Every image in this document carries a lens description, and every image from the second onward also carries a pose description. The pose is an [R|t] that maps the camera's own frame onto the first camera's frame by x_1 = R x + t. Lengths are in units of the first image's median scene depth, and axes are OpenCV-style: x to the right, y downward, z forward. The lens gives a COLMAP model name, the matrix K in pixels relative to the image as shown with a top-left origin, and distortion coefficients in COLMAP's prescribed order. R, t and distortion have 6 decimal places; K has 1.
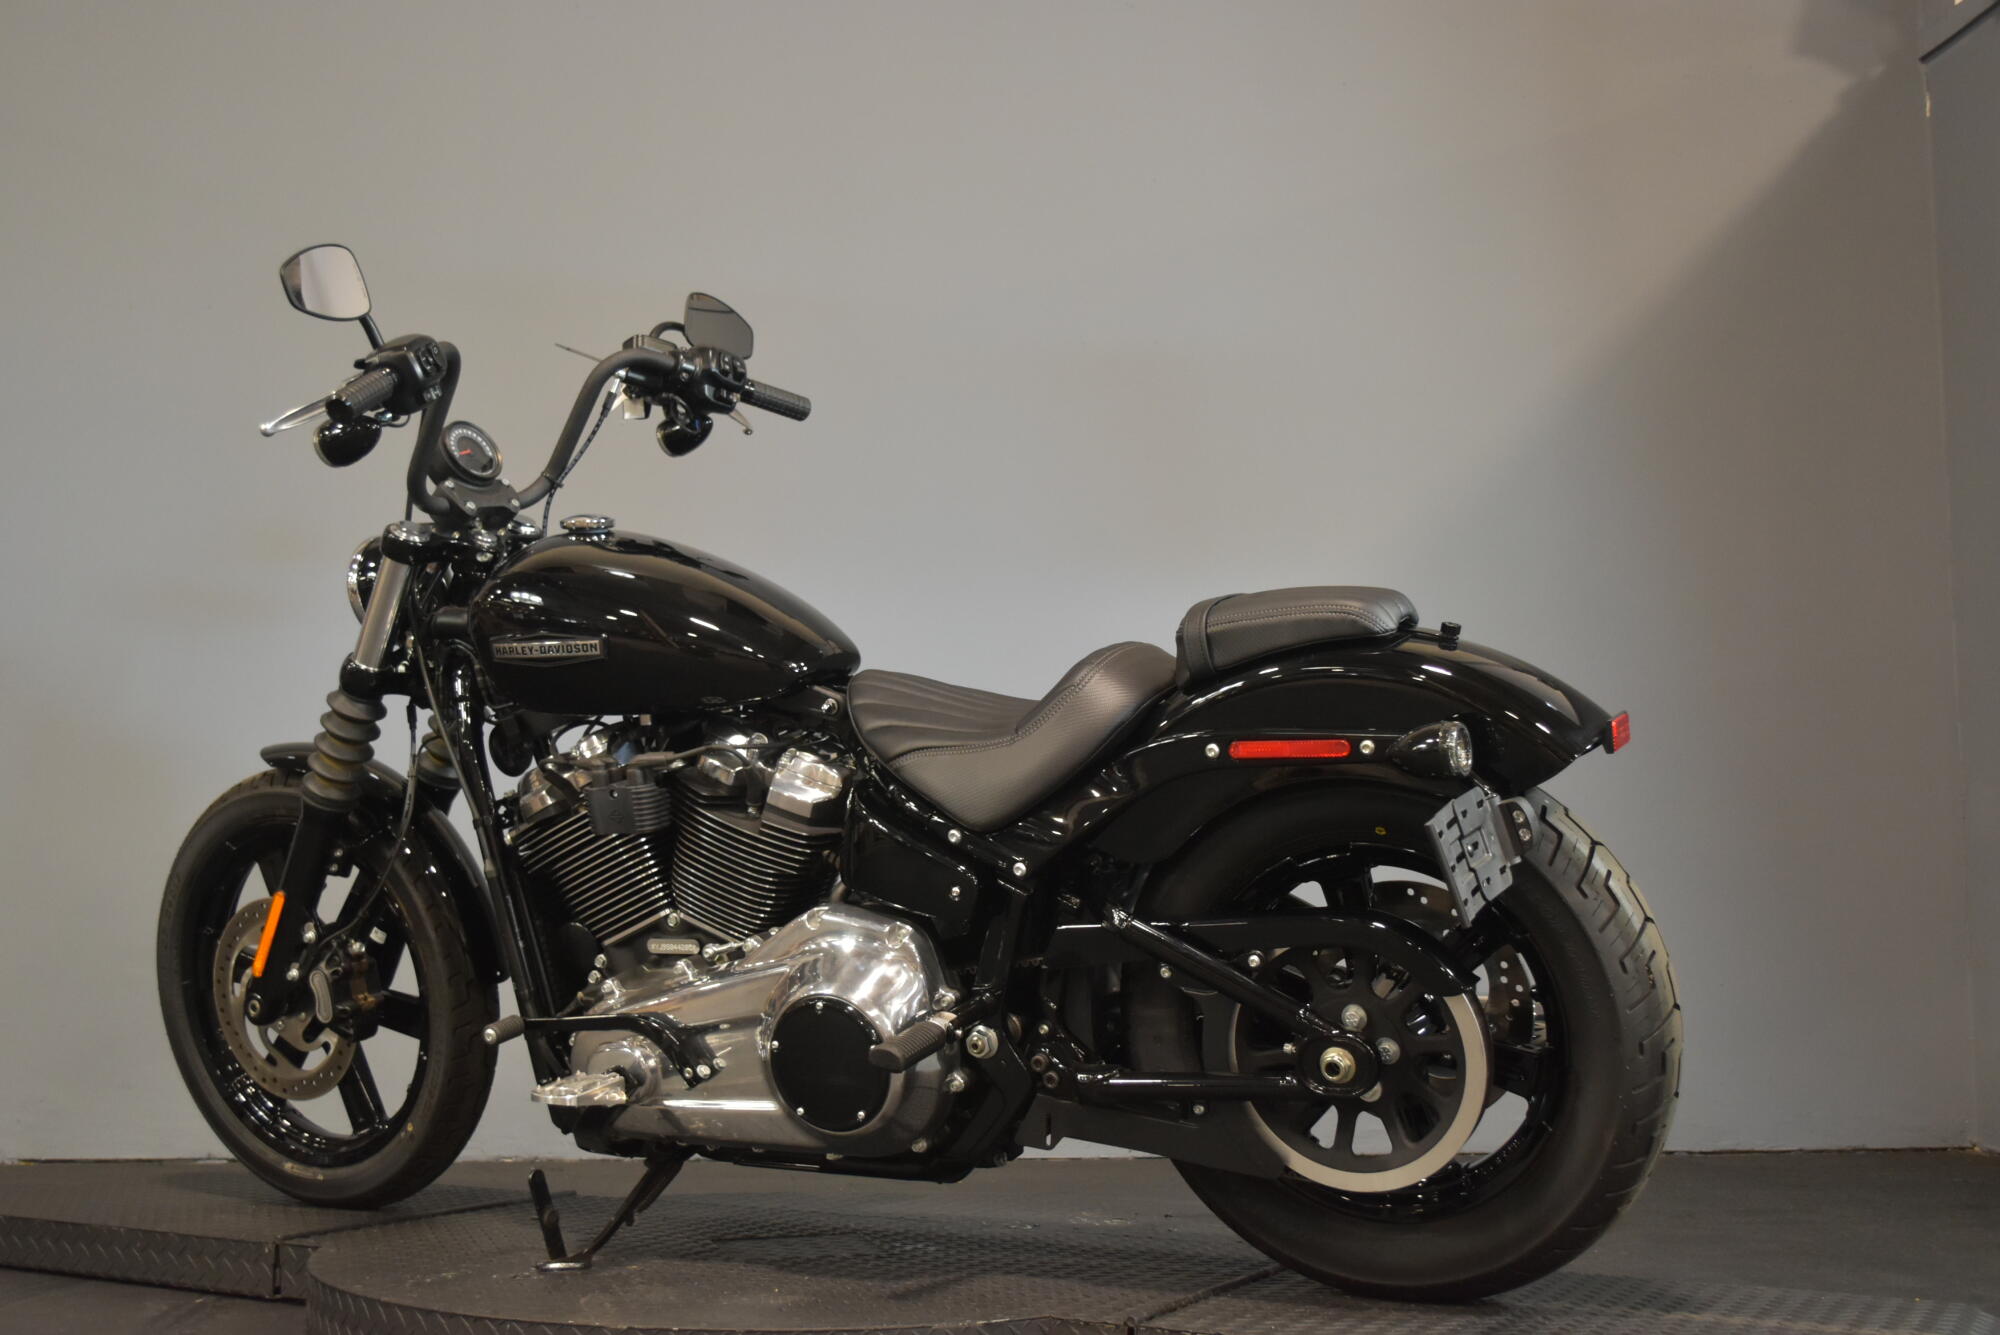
lens RADIAL K [[2288.0, 0, 938.0], [0, 2288.0, 657.5], [0, 0, 1]] dist [-0.024045, 0.000000]
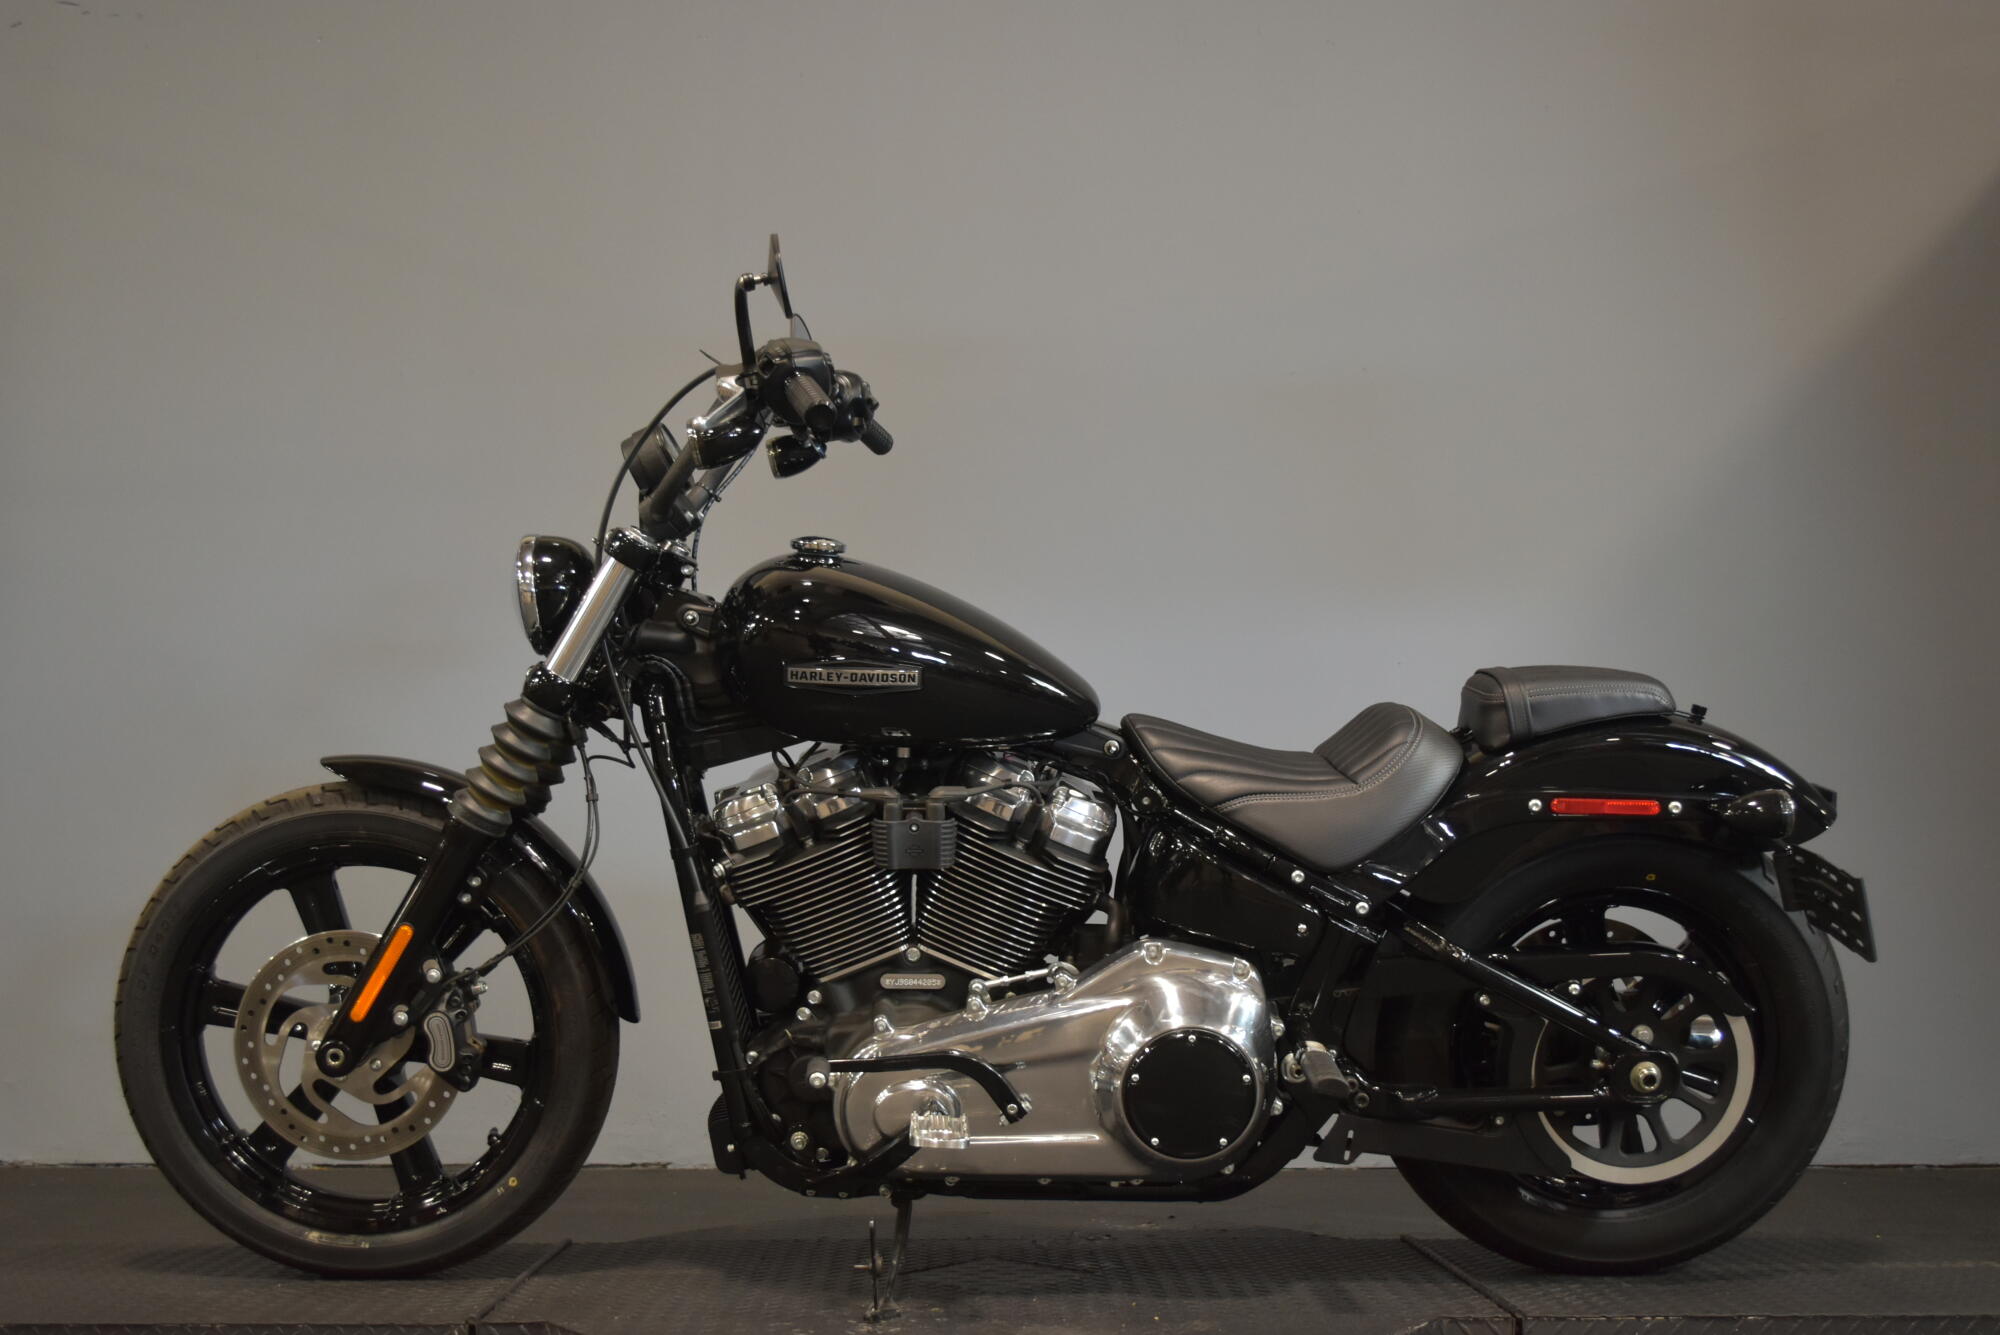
lens RADIAL K [[2080.0, 0, 995.6], [0, 2080.0, 660.5], [0, 0, 1]] dist [-0.017898, 0.000000]
pose [[0.858099, 0.060276, 0.509935, -0.601206], [-0.056193, 0.998145, -0.023423, 0.007155], [-0.510401, -0.008555, 0.859894, 0.225999]]
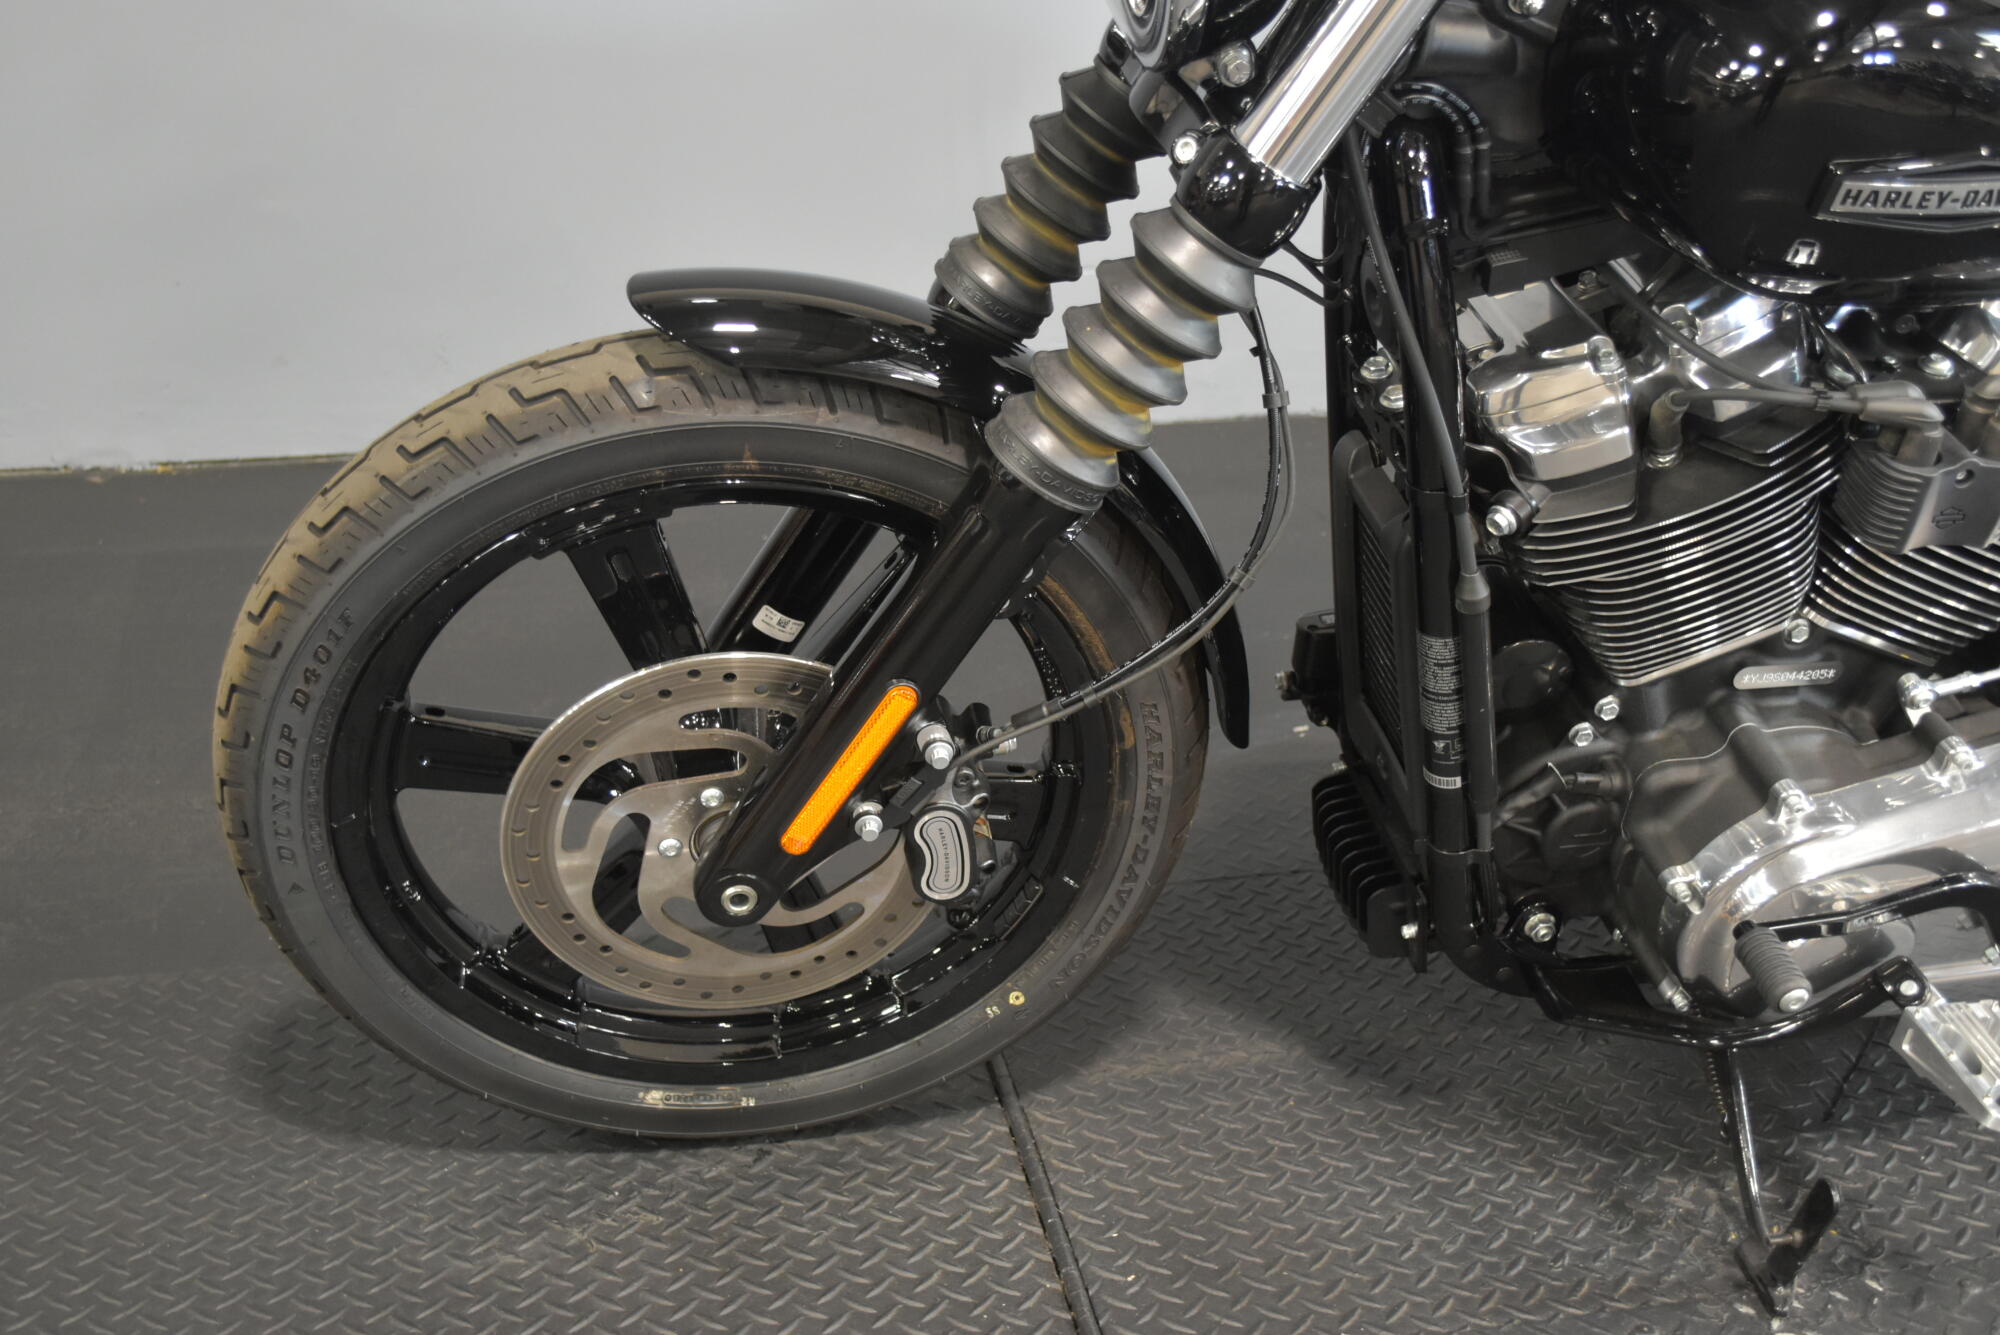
lens RADIAL K [[2142.3, 0, 970.7], [0, 2142.3, 693.5], [0, 0, 1]] dist [-0.031944, 0.000000]
pose [[0.757033, -0.271515, 0.594290, -0.606678], [-0.085746, 0.860416, 0.502327, -0.113010], [-0.647726, -0.431236, 0.628081, 0.879329]]
